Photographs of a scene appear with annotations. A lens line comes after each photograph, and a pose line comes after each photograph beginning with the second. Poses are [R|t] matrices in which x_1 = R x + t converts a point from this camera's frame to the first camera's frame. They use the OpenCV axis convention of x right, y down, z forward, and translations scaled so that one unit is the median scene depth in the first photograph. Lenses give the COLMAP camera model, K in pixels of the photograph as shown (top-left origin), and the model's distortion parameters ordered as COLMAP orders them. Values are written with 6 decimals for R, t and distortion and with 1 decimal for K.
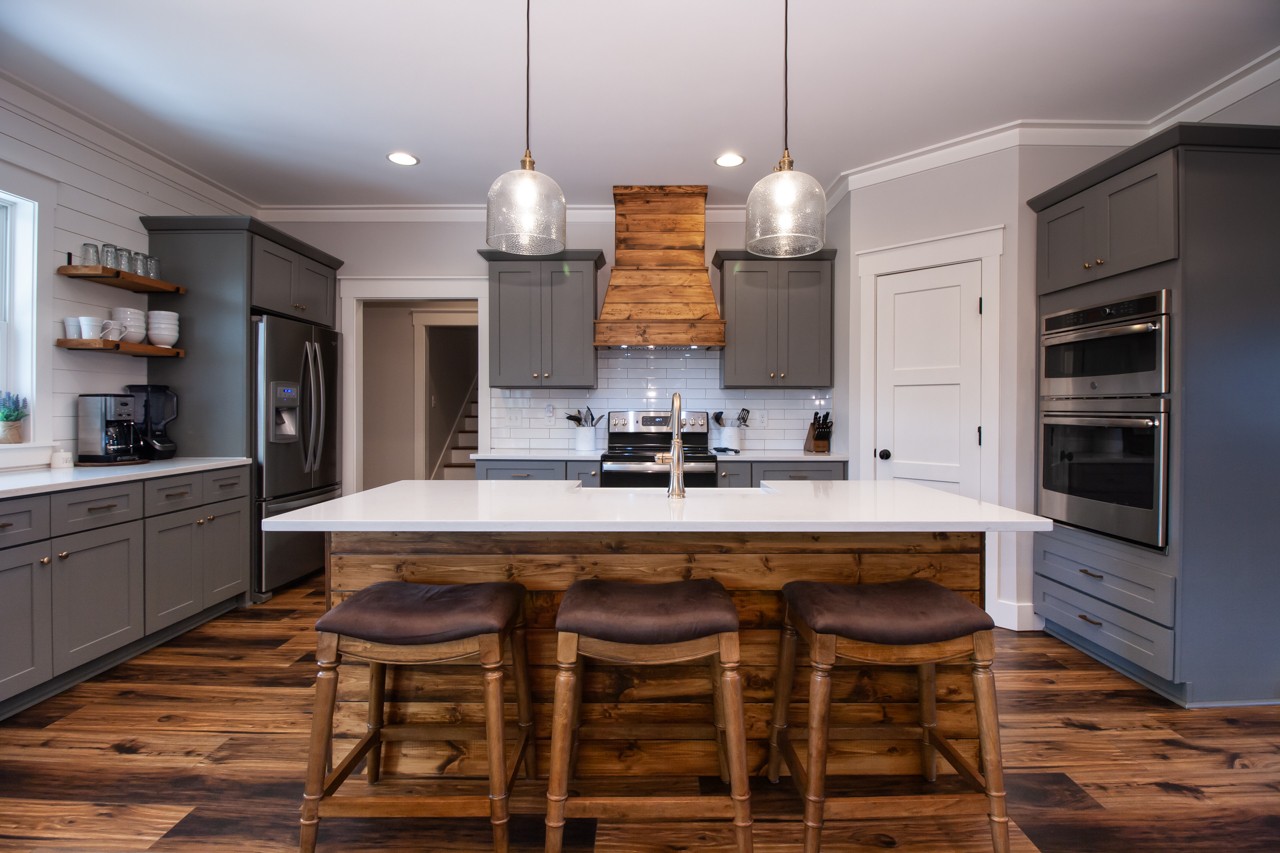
lens RADIAL K [[603.4, 0, 653.4], [0, 603.4, 407.4], [0, 0, 1]] dist [-0.015012, -0.004703]
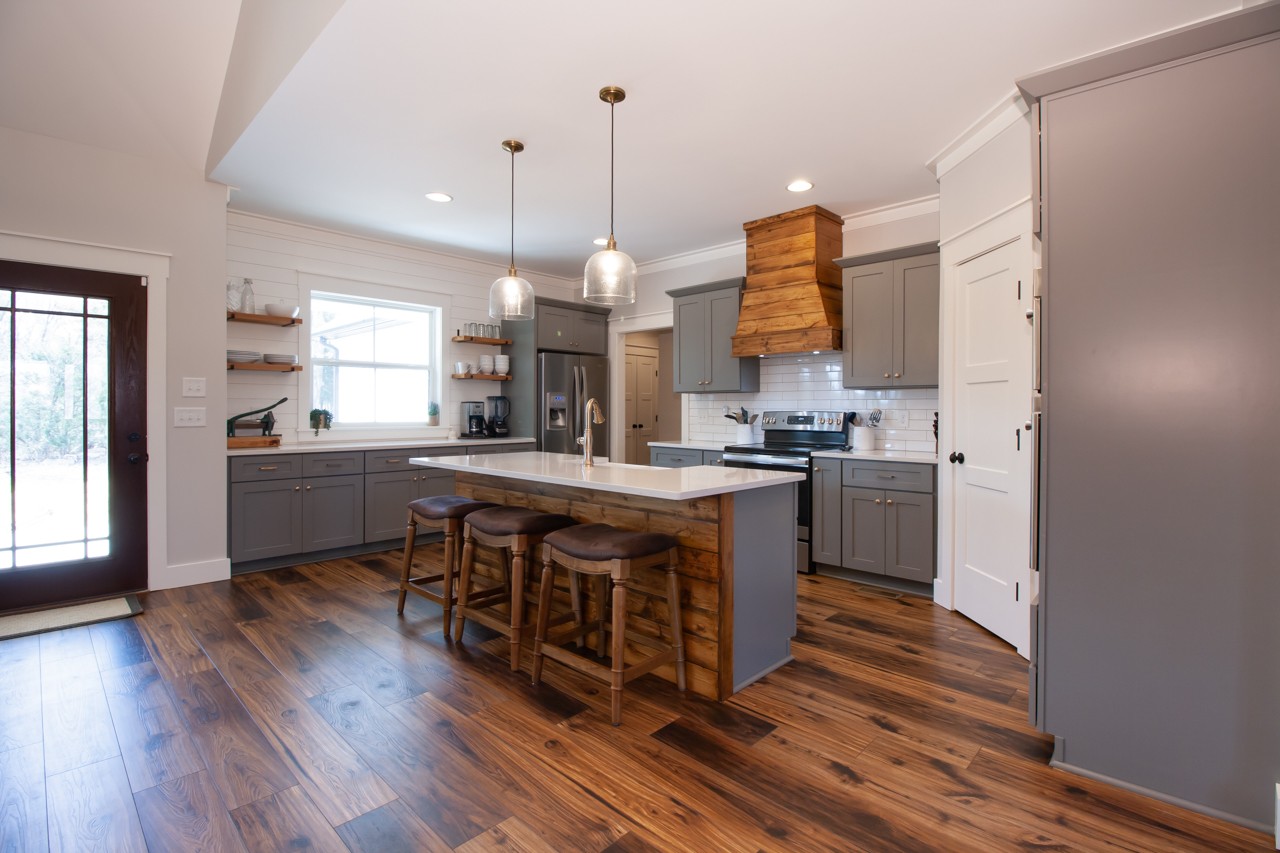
lens RADIAL K [[603.4, 0, 644.3], [0, 603.4, 413.9], [0, 0, 1]] dist [-0.015012, -0.004703]
pose [[0.718613, 0.003660, -0.695401, 0.684297], [0.001501, 0.999976, 0.006814, 0.003399], [0.695409, -0.005941, 0.718590, -0.001928]]
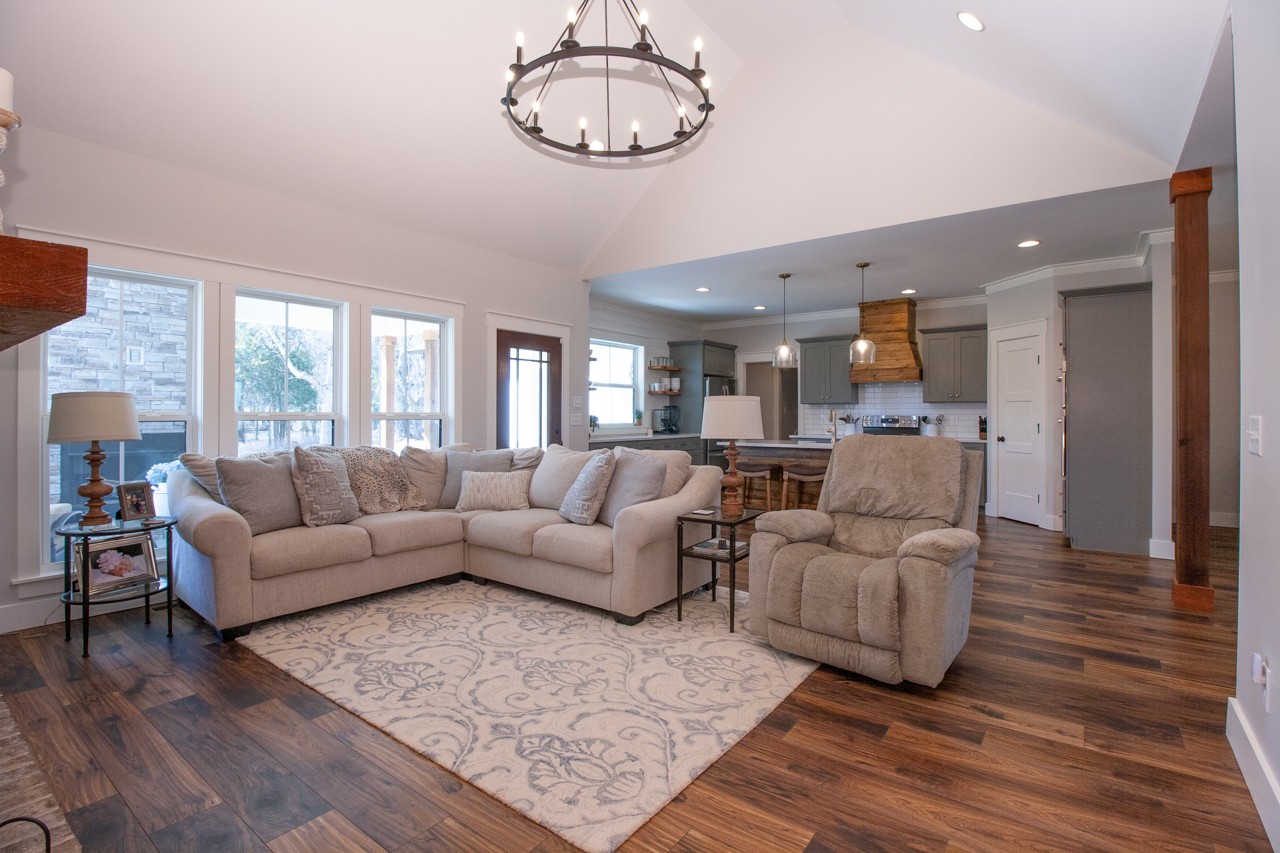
lens RADIAL K [[603.4, 0, 632.3], [0, 603.4, 416.9], [0, 0, 1]] dist [-0.015012, -0.004703]
pose [[0.789801, 0.000286, -0.613363, 0.619321], [0.003033, 0.999986, 0.004371, -0.000058], [0.613355, -0.005312, 0.789789, -1.140469]]
